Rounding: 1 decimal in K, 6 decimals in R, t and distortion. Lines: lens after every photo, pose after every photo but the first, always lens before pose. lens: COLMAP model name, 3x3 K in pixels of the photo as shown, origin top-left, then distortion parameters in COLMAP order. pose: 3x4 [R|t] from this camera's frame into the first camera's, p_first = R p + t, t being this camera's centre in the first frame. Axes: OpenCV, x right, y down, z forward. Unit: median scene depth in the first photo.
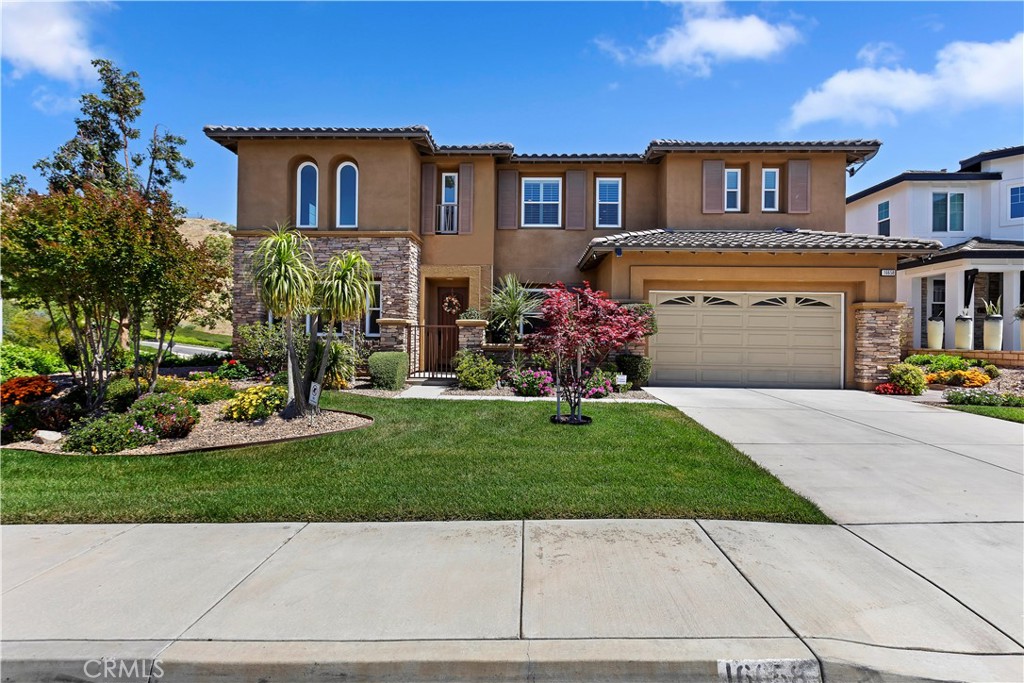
lens RADIAL K [[496.6, 0, 512.1], [0, 496.6, 324.3], [0, 0, 1]] dist [0.010234, 0.000223]
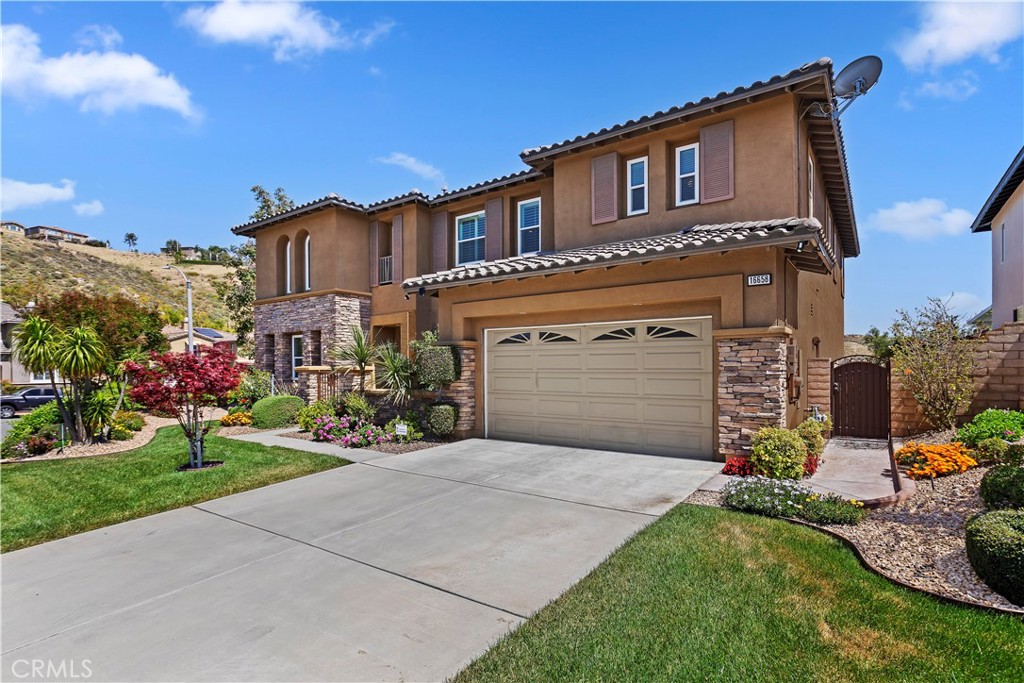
lens RADIAL K [[508.0, 0, 512.9], [0, 508.0, 361.3], [0, 0, 1]] dist [0.001069, 0.000272]
pose [[0.827834, -0.022631, -0.560516, 0.744192], [0.024978, 0.999682, -0.003473, -0.006098], [0.560416, -0.011125, 0.828136, 0.262668]]
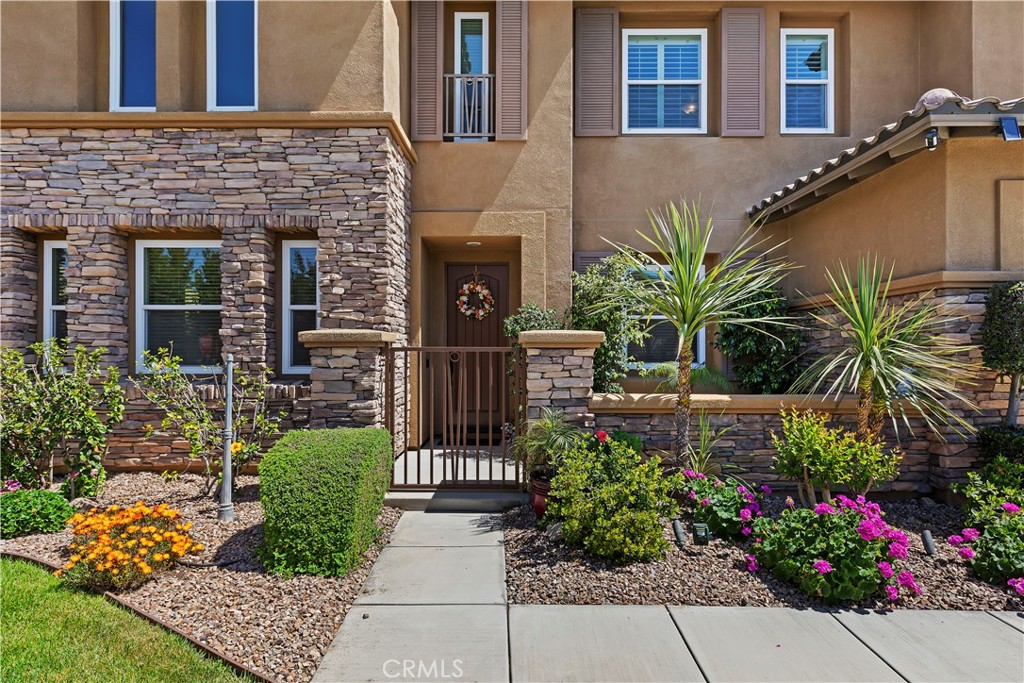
lens RADIAL K [[567.7, 0, 512.0], [0, 567.7, 341.5], [0, 0, 1]] dist [0.004779, -0.000004]
pose [[0.999576, -0.009963, 0.027369, -0.115612], [0.009802, 0.999934, 0.005991, -0.003686], [-0.027427, -0.005720, 0.999607, 0.520035]]
